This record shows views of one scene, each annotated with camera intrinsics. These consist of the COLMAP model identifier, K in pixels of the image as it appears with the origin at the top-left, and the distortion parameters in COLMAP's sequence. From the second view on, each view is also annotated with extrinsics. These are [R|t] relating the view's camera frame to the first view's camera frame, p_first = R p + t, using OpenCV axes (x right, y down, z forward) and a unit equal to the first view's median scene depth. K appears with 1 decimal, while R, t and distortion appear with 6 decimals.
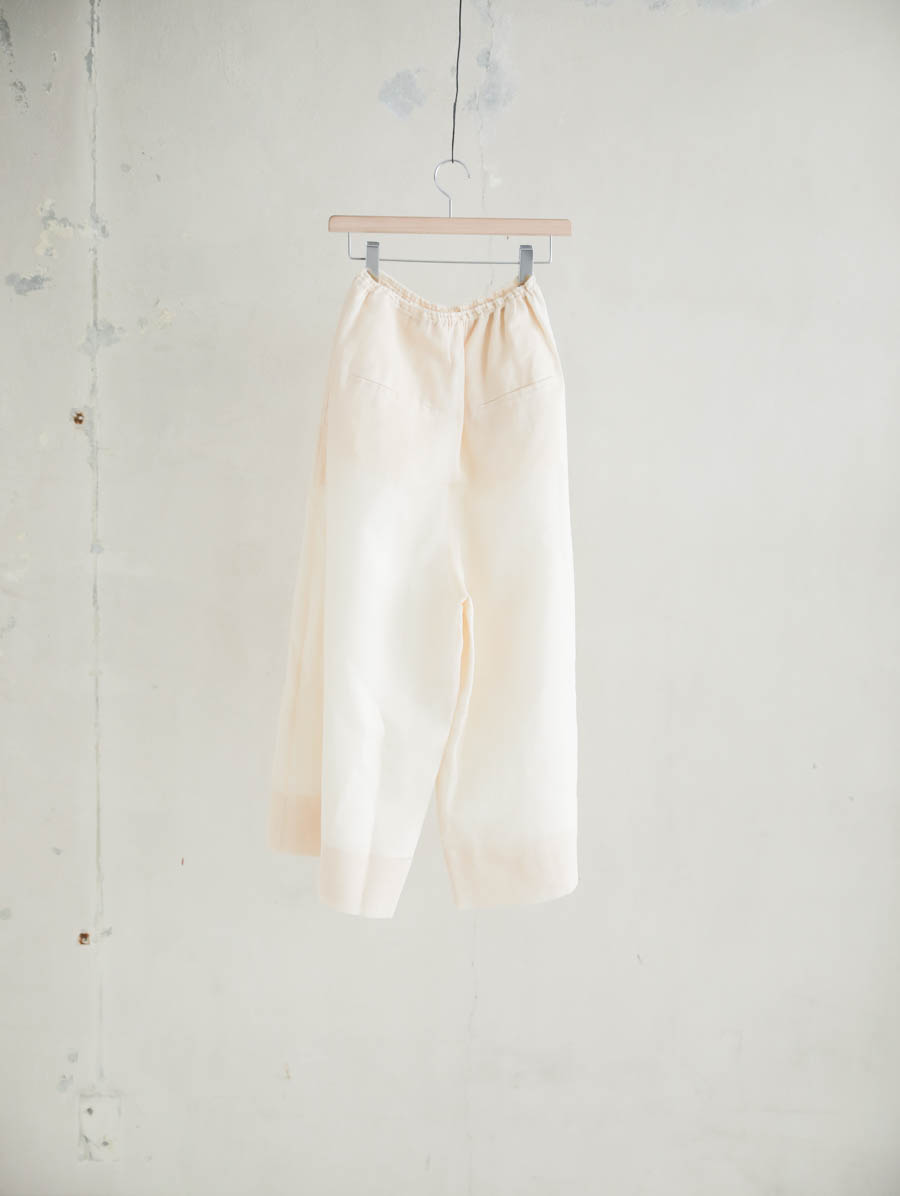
lens RADIAL K [[1687.1, 0, 449.3], [0, 1687.1, 598.2], [0, 0, 1]] dist [0.040852, 0.000000]
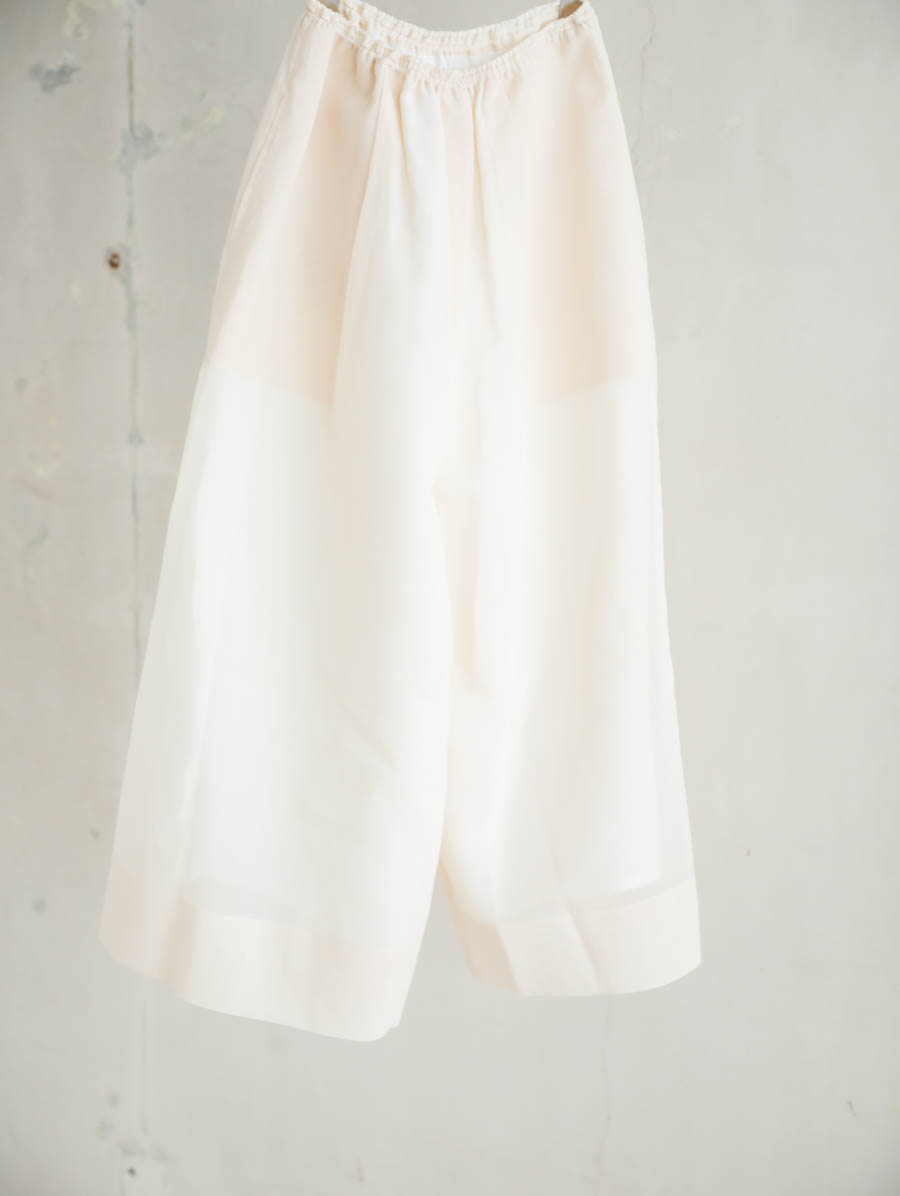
lens RADIAL K [[1687.1, 0, 449.7], [0, 1687.1, 597.8], [0, 0, 1]] dist [0.040852, 0.000000]
pose [[0.985732, 0.024201, -0.166572, 0.052499], [-0.008370, 0.995433, 0.095093, -0.031741], [0.168113, -0.092342, 0.981433, 0.288228]]
